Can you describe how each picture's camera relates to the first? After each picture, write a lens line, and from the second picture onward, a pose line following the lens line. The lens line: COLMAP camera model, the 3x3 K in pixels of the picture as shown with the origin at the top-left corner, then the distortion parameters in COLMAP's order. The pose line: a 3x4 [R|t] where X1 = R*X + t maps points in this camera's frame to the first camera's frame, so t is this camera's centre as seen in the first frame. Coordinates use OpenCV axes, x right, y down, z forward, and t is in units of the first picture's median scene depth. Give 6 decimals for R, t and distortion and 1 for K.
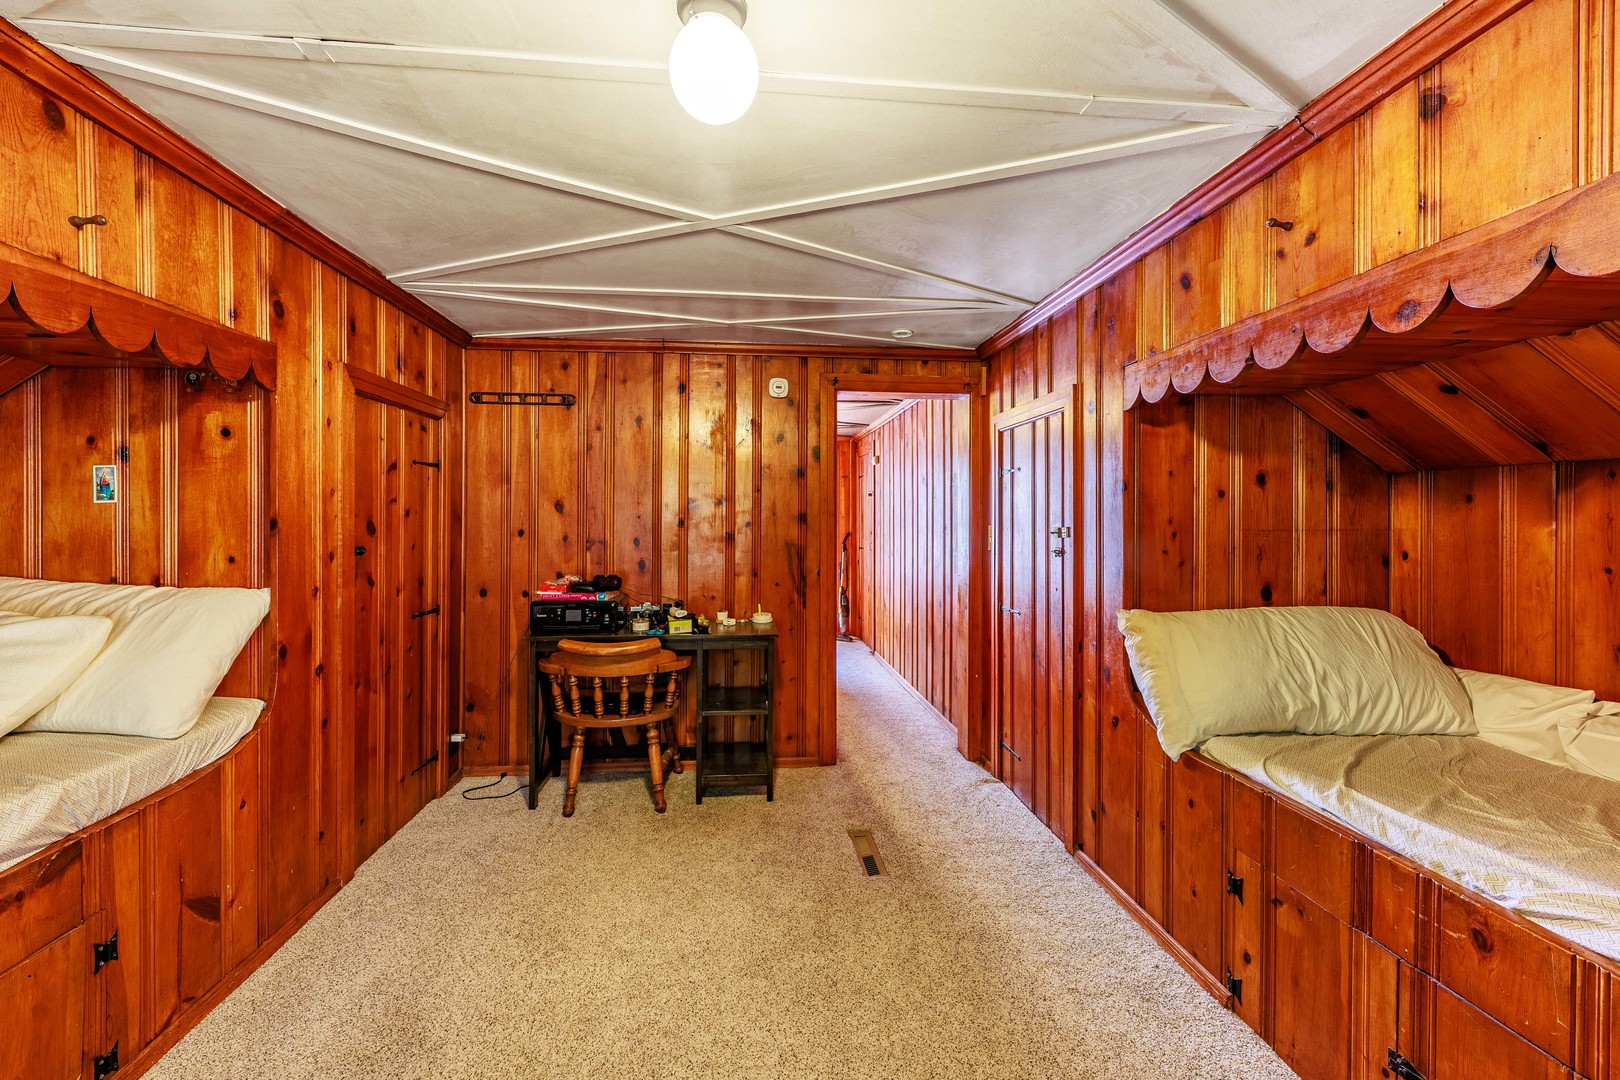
lens RADIAL K [[631.8, 0, 809.1], [0, 631.8, 527.3], [0, 0, 1]] dist [0.002697, 0.000138]
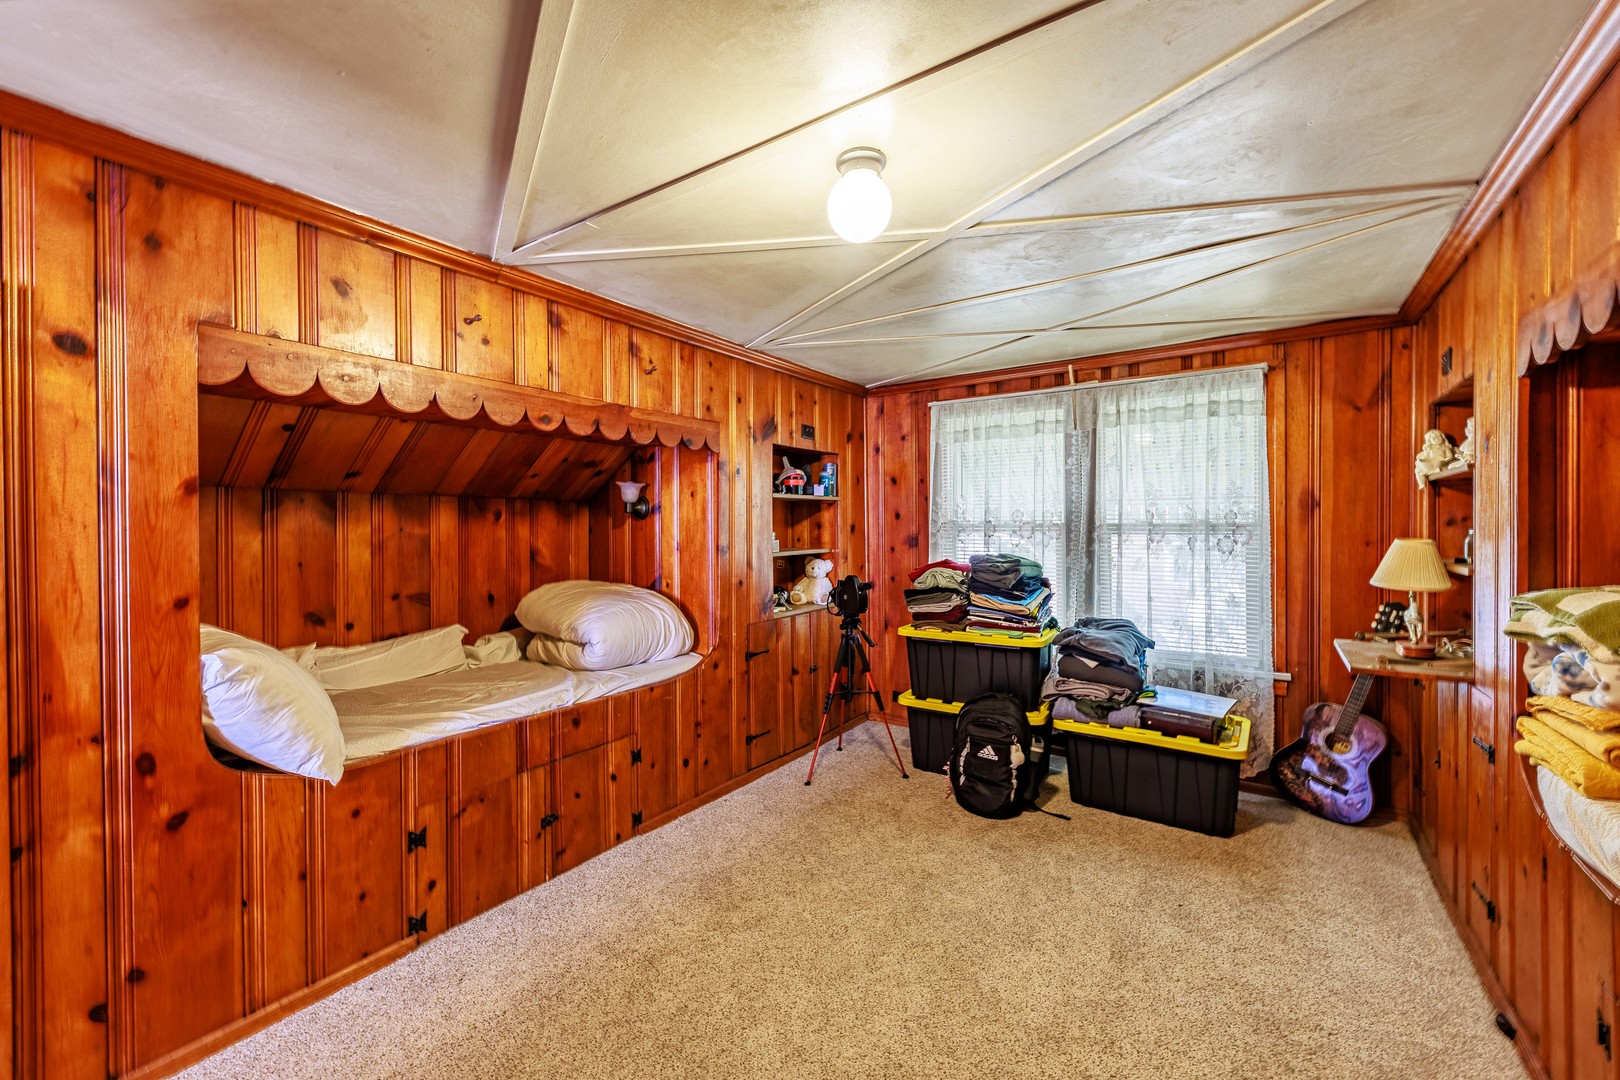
lens RADIAL K [[631.8, 0, 809.1], [0, 631.8, 527.3], [0, 0, 1]] dist [0.002697, 0.000138]
pose [[-0.744639, 0.002300, 0.667463, -0.668220], [0.011240, 0.999895, 0.009094, -0.020716], [-0.667372, 0.014274, -0.744587, 1.392671]]
